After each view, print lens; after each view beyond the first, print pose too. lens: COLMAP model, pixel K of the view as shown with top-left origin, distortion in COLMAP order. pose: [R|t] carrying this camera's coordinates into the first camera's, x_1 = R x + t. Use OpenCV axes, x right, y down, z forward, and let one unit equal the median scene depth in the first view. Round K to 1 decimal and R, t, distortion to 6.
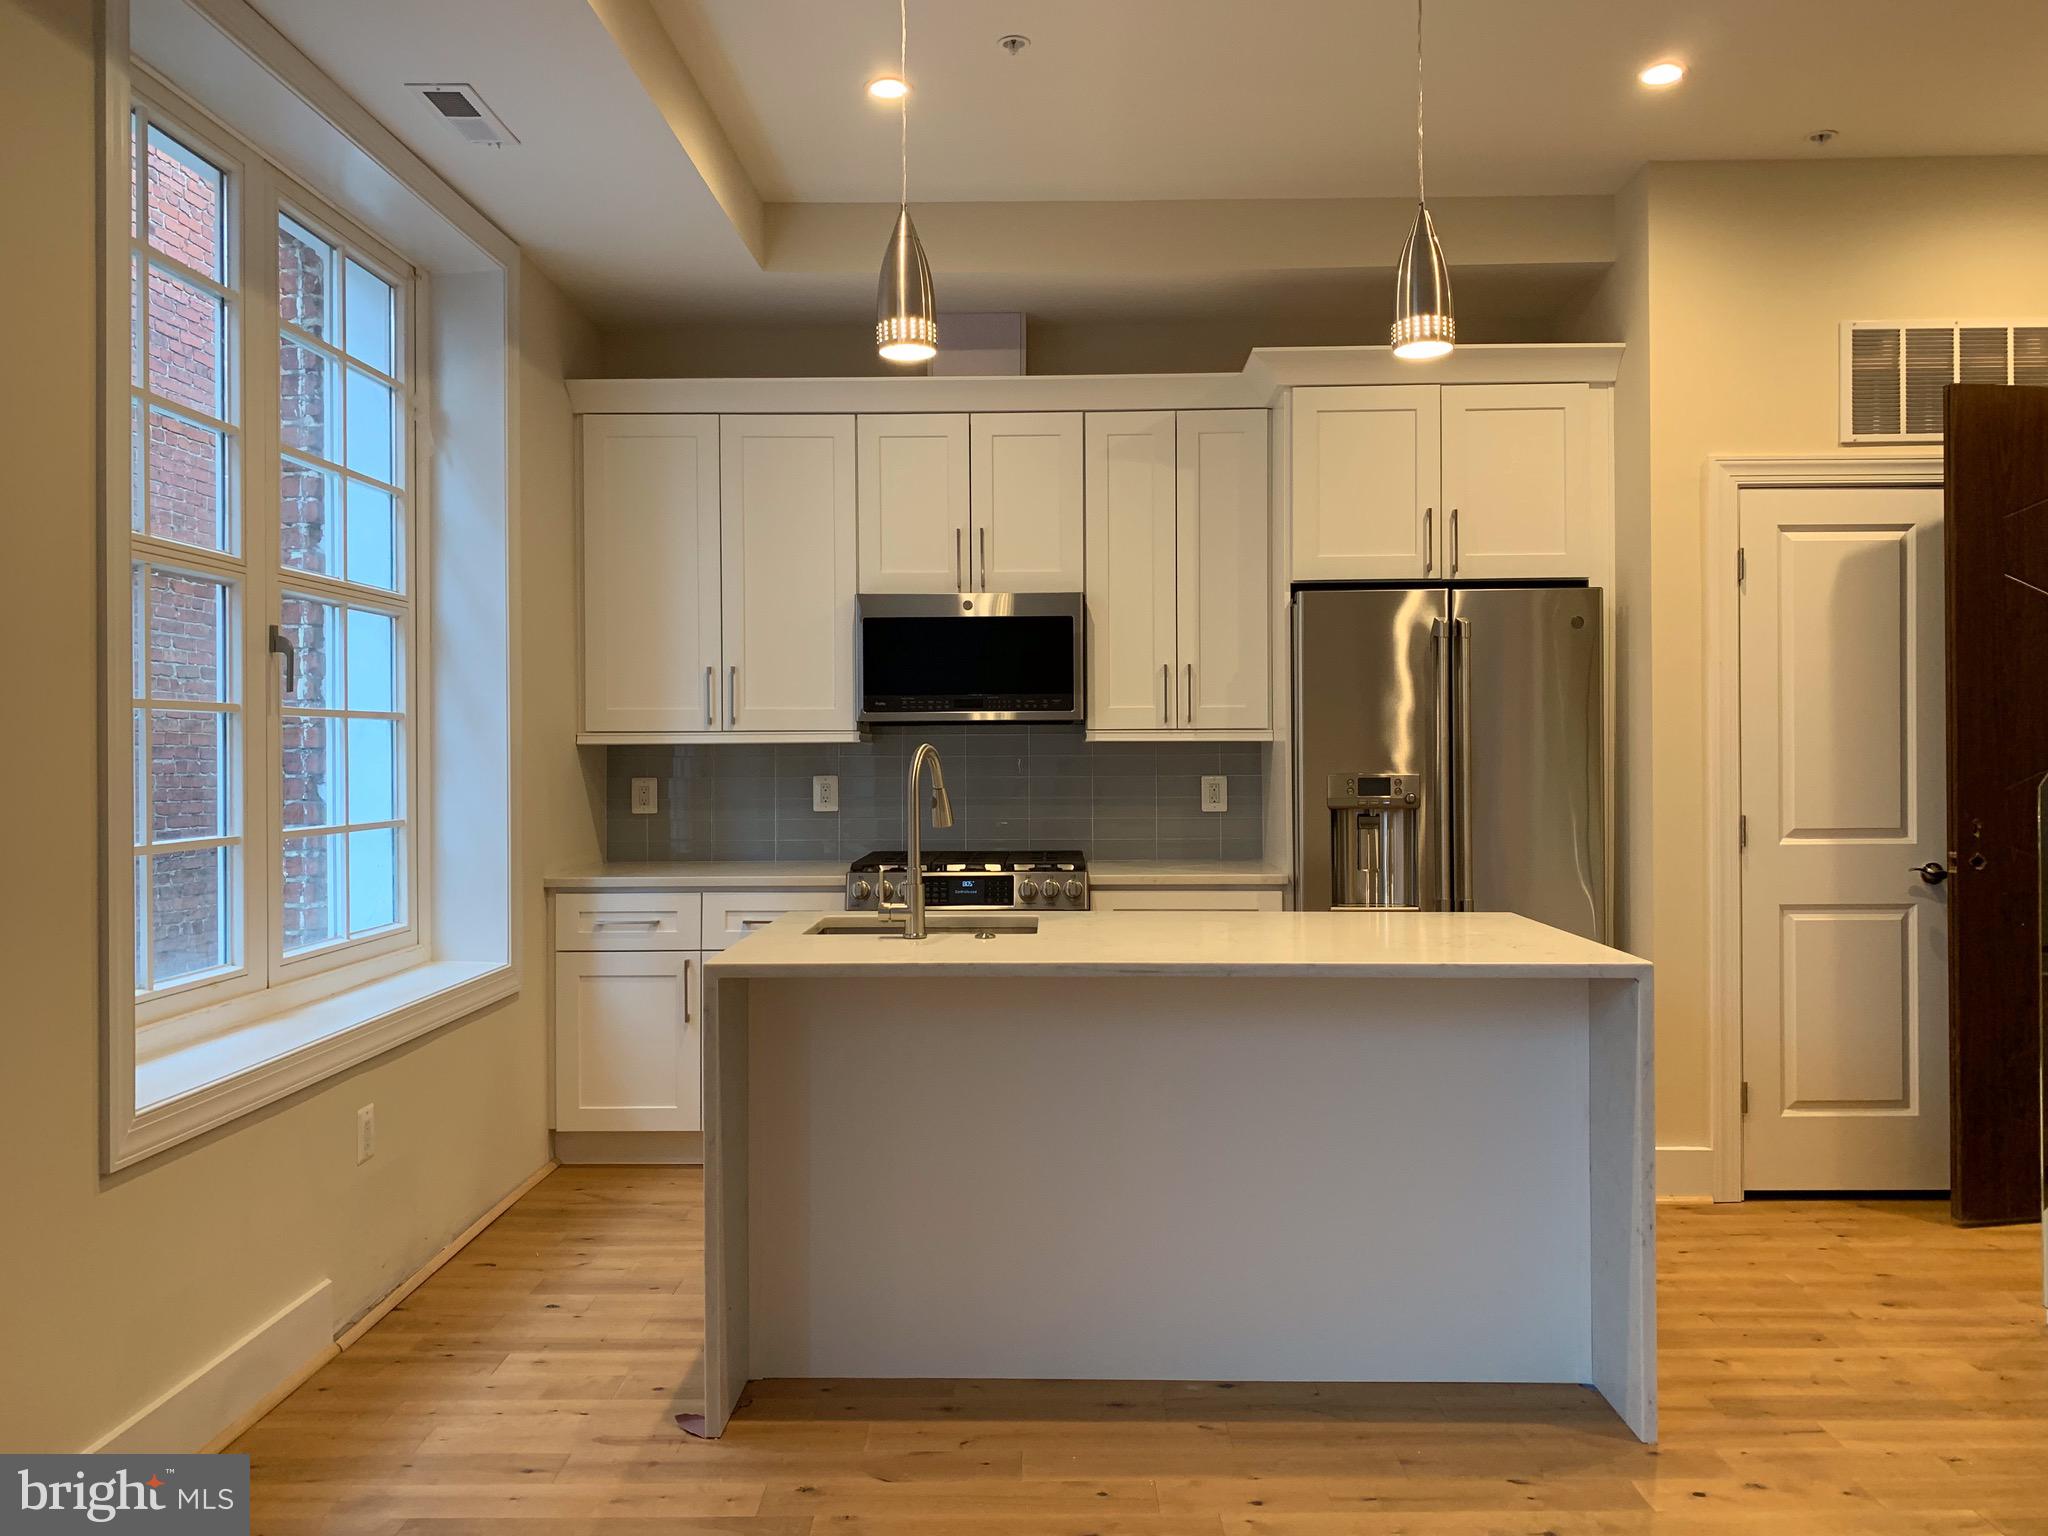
lens RADIAL K [[1555.6, 0, 1031.2], [0, 1555.6, 750.8], [0, 0, 1]] dist [0.062913, -0.097258]
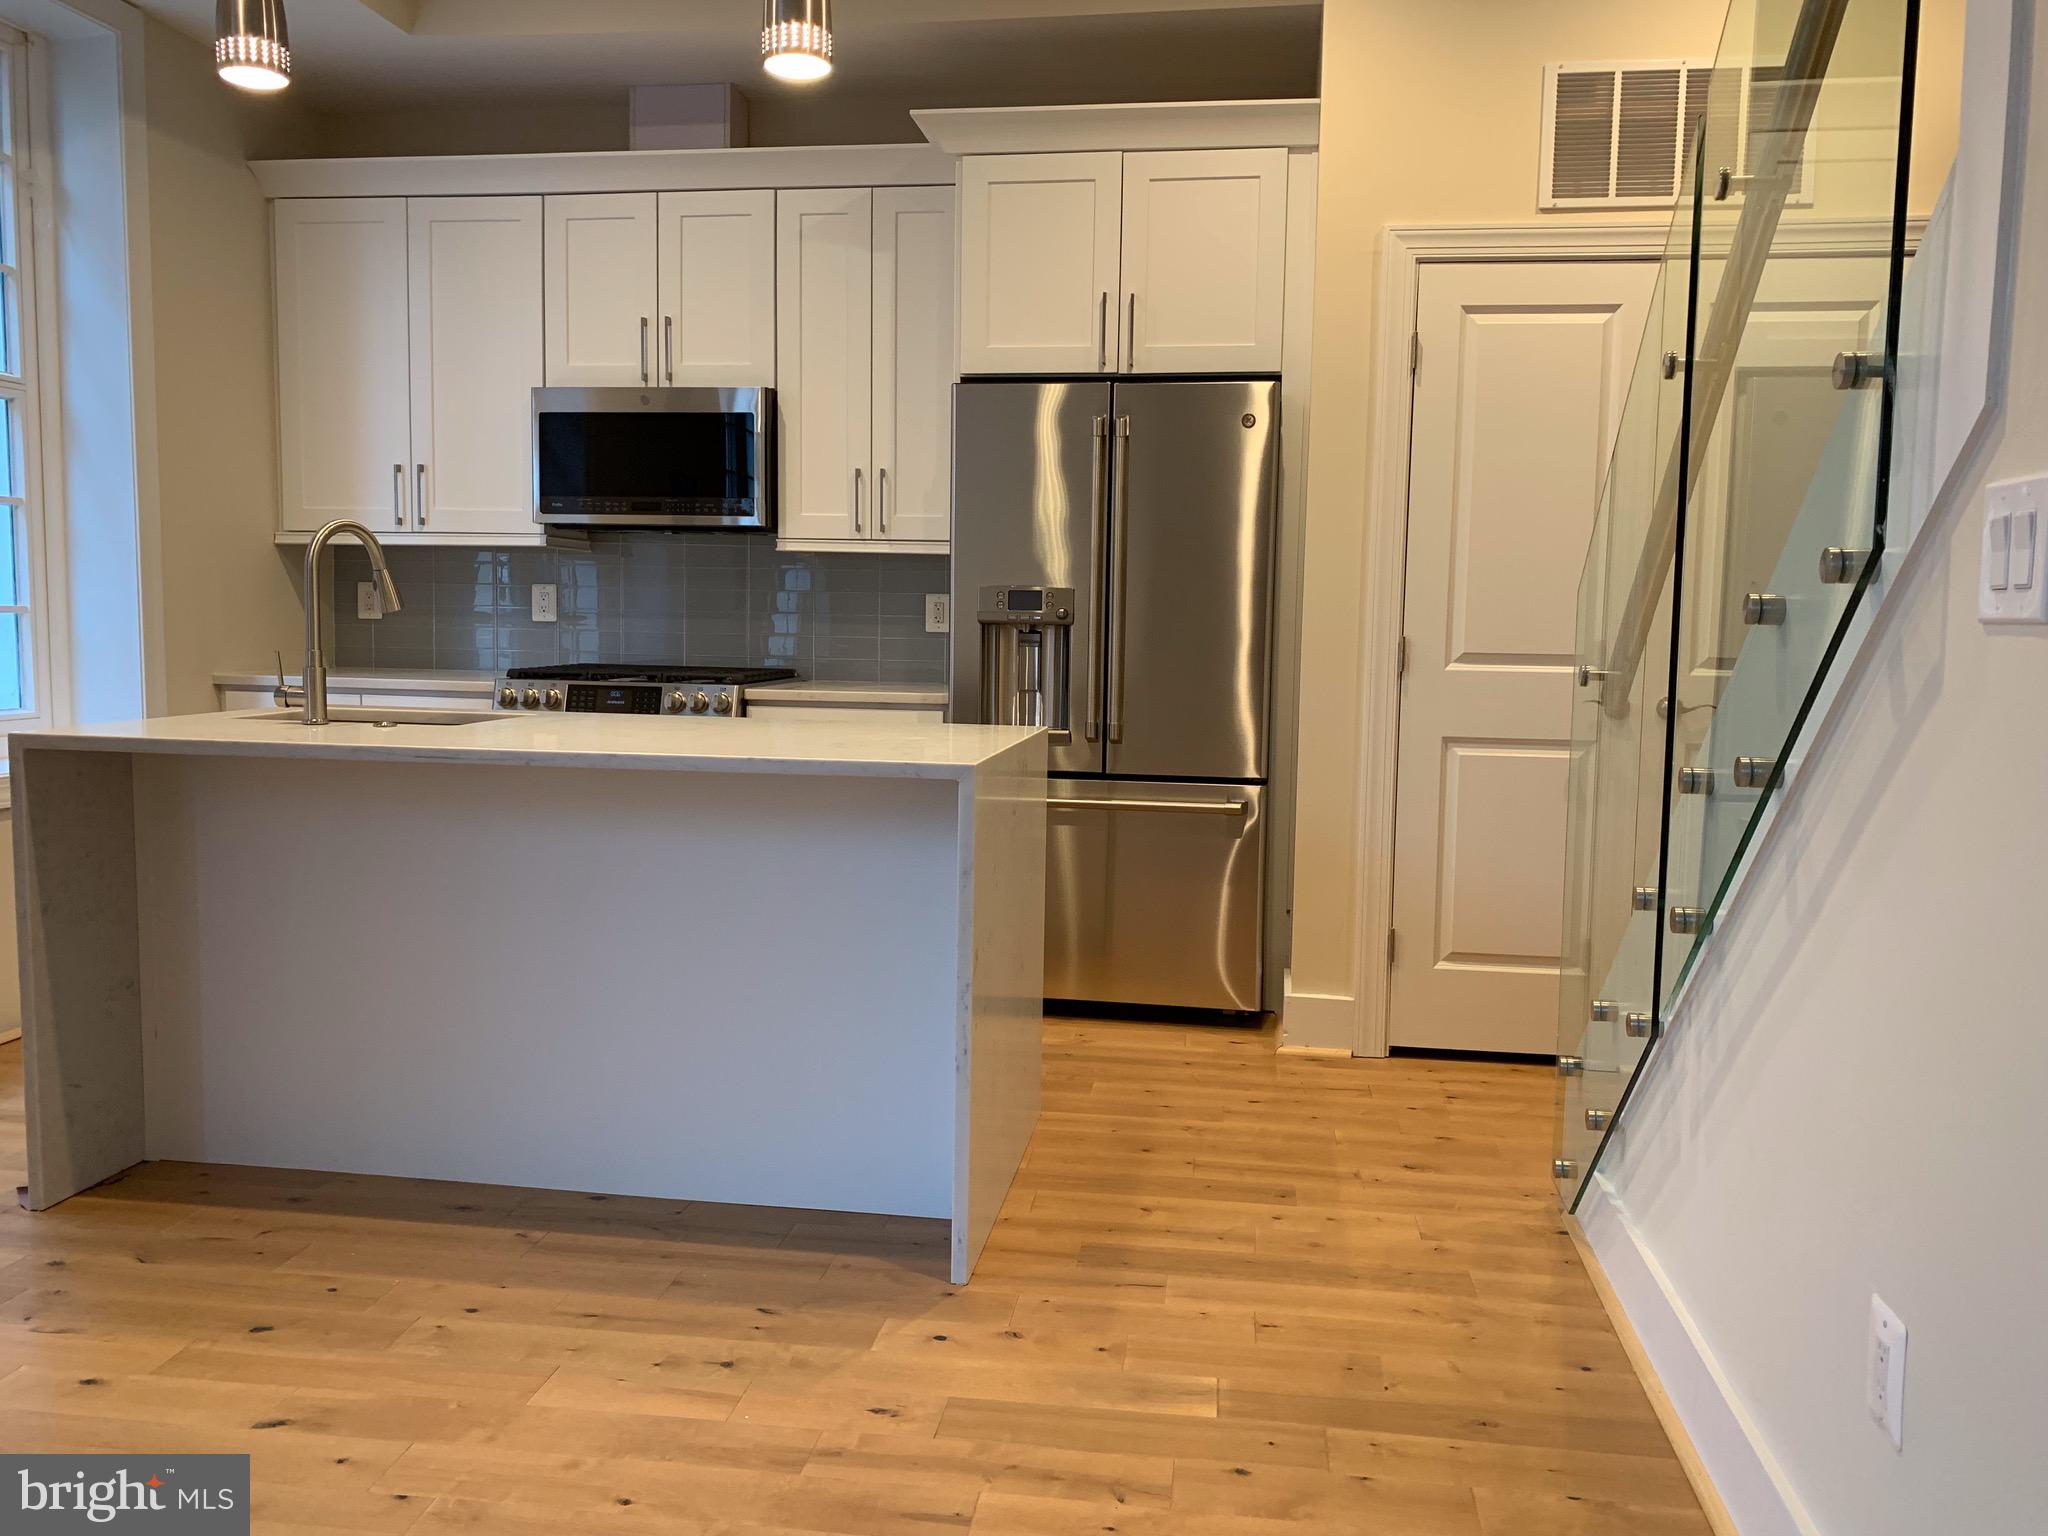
lens RADIAL K [[1565.5, 0, 1034.7], [0, 1565.5, 751.0], [0, 0, 1]] dist [0.006993, 0.000285]
pose [[0.992023, 0.033557, -0.121512, 0.352994], [-0.022877, 0.995836, 0.088245, 0.032051], [0.123968, -0.084762, 0.988659, 0.083208]]
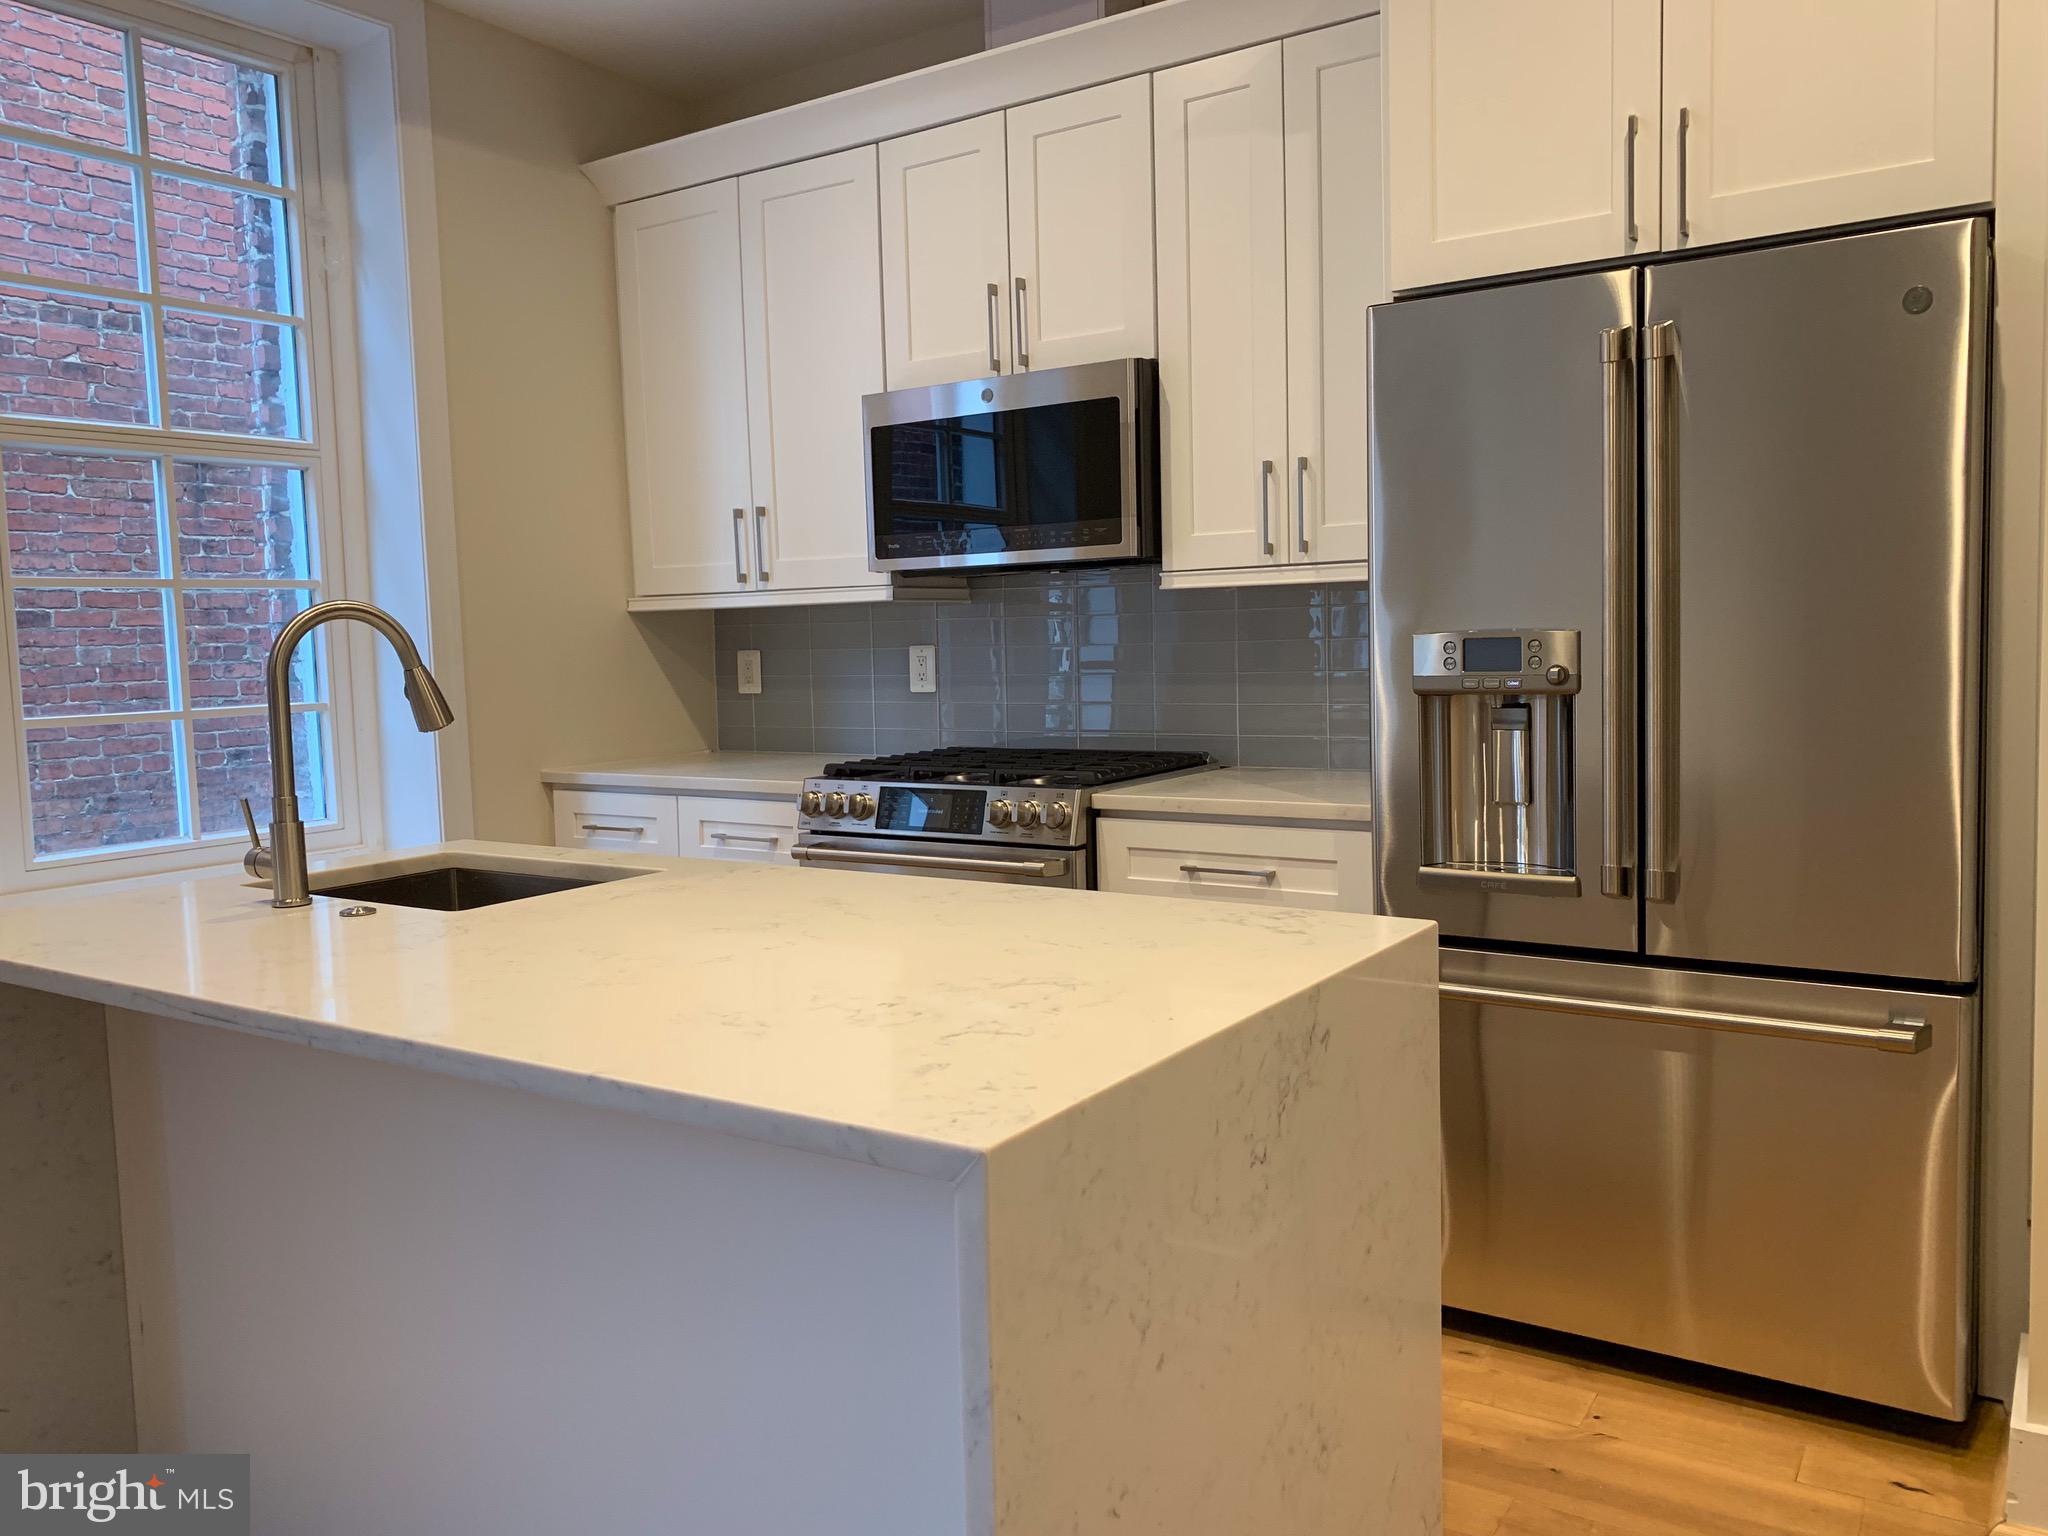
lens RADIAL K [[1552.9, 0, 1027.7], [0, 1552.9, 752.6], [0, 0, 1]] dist [0.051836, -0.059750]
pose [[0.842252, 0.023987, -0.538550, 0.391991], [0.023073, 0.996490, 0.080468, 0.009968], [0.538590, -0.080200, 0.838742, 0.466935]]
